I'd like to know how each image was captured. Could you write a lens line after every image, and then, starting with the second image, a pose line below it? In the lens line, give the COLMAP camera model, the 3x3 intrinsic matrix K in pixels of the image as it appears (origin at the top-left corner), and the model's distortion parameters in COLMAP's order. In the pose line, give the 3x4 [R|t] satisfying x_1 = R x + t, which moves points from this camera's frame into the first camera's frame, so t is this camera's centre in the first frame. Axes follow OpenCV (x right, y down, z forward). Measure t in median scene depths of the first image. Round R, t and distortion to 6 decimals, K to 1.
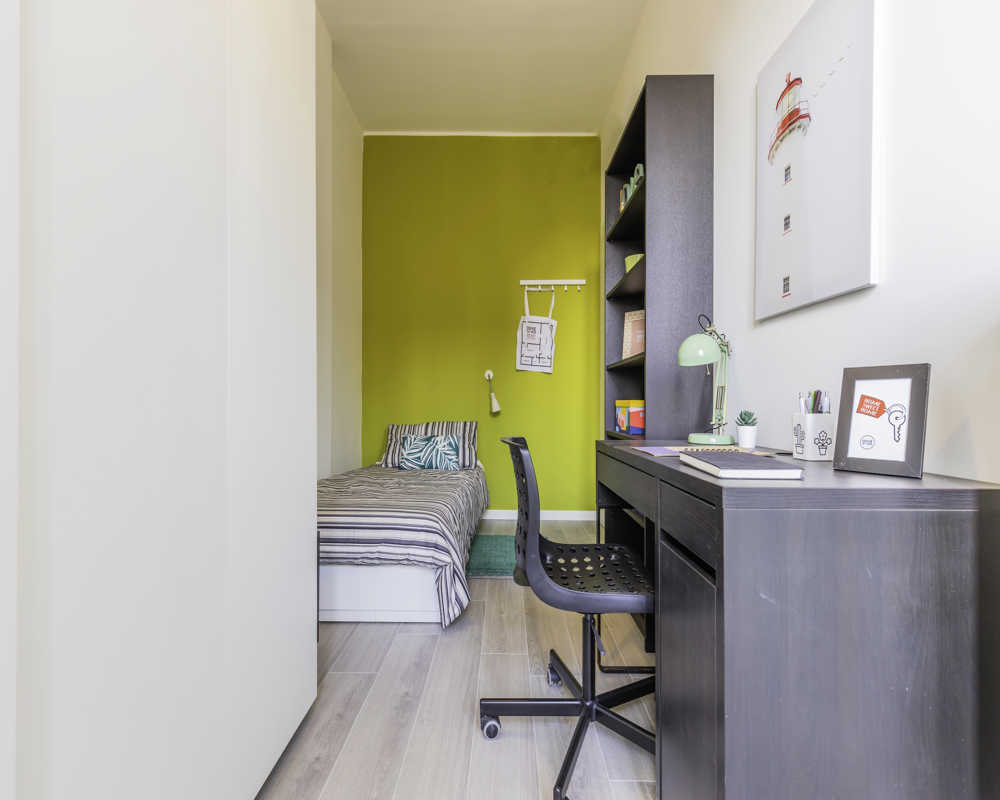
lens RADIAL K [[461.0, 0, 501.9], [0, 461.0, 402.7], [0, 0, 1]] dist [0.001107, 0.000109]
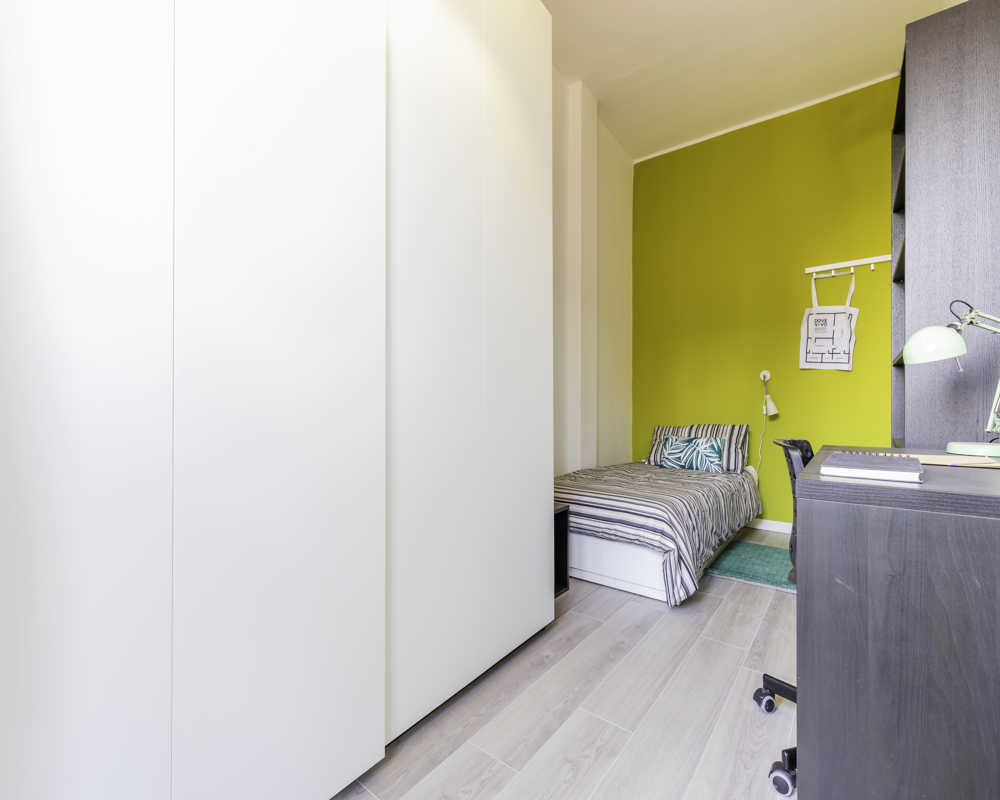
lens RADIAL K [[448.5, 0, 496.6], [0, 448.5, 406.0], [0, 0, 1]] dist [-0.000492, 0.000285]
pose [[0.794836, -0.002686, -0.606819, 0.140363], [0.003104, 0.999995, -0.000360, -0.000096], [0.606817, -0.001597, 0.794840, -0.084648]]
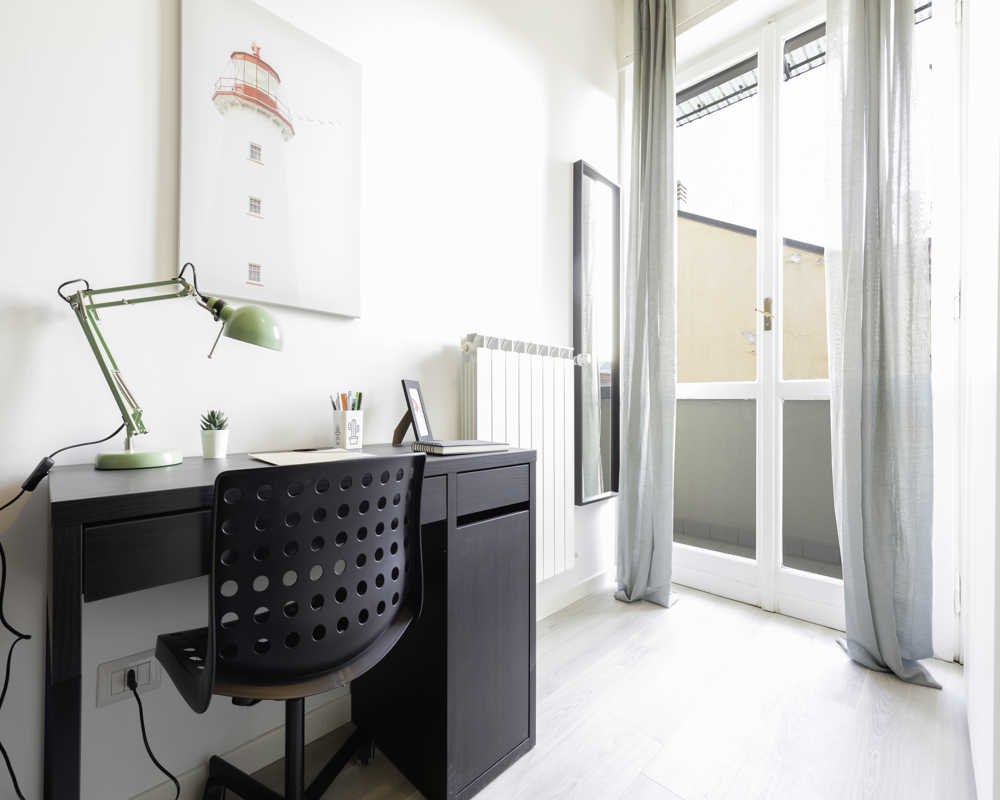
lens RADIAL K [[448.5, 0, 496.6], [0, 448.5, 406.0], [0, 0, 1]] dist [-0.000492, 0.000285]
pose [[-0.712162, -0.004022, 0.702004, -0.184915], [-0.006213, 0.999981, -0.000574, 0.004404], [-0.701988, -0.004770, -0.712173, 0.672874]]
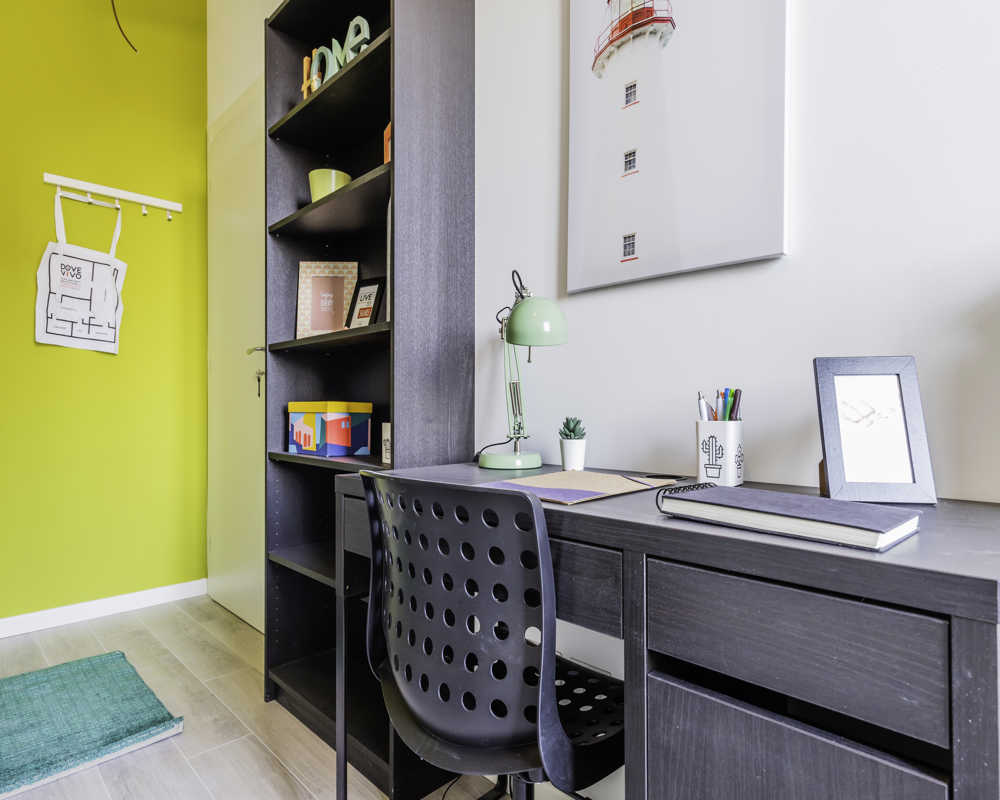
lens RADIAL K [[570.4, 0, 498.9], [0, 570.4, 405.5], [0, 0, 1]] dist [0.012248, 0.000789]
pose [[0.706866, 0.003079, 0.707340, -0.089174], [-0.001492, 0.999995, -0.002861, 0.001256], [-0.707345, 0.000967, 0.706867, 0.261630]]
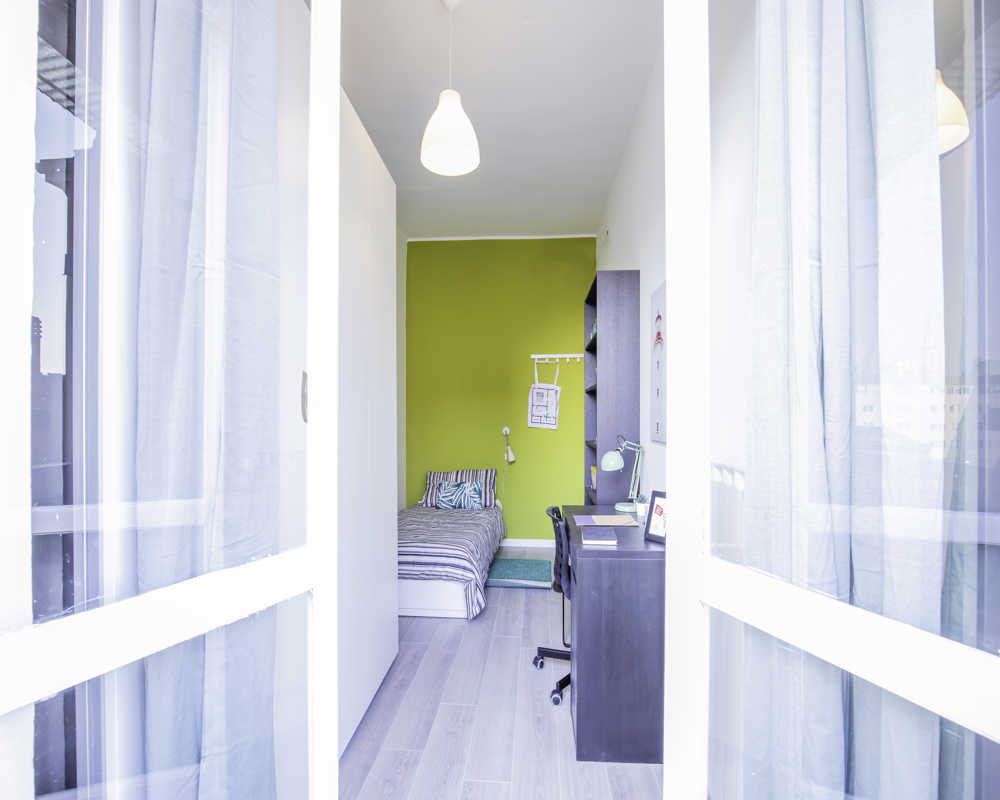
lens RADIAL K [[465.0, 0, 499.2], [0, 465.0, 420.1], [0, 0, 1]] dist [0.000871, 0.000102]
pose [[0.997870, -0.001158, -0.065220, 0.054914], [0.000870, 0.999990, -0.004448, -0.129700], [0.065225, 0.004382, 0.997861, -0.400001]]
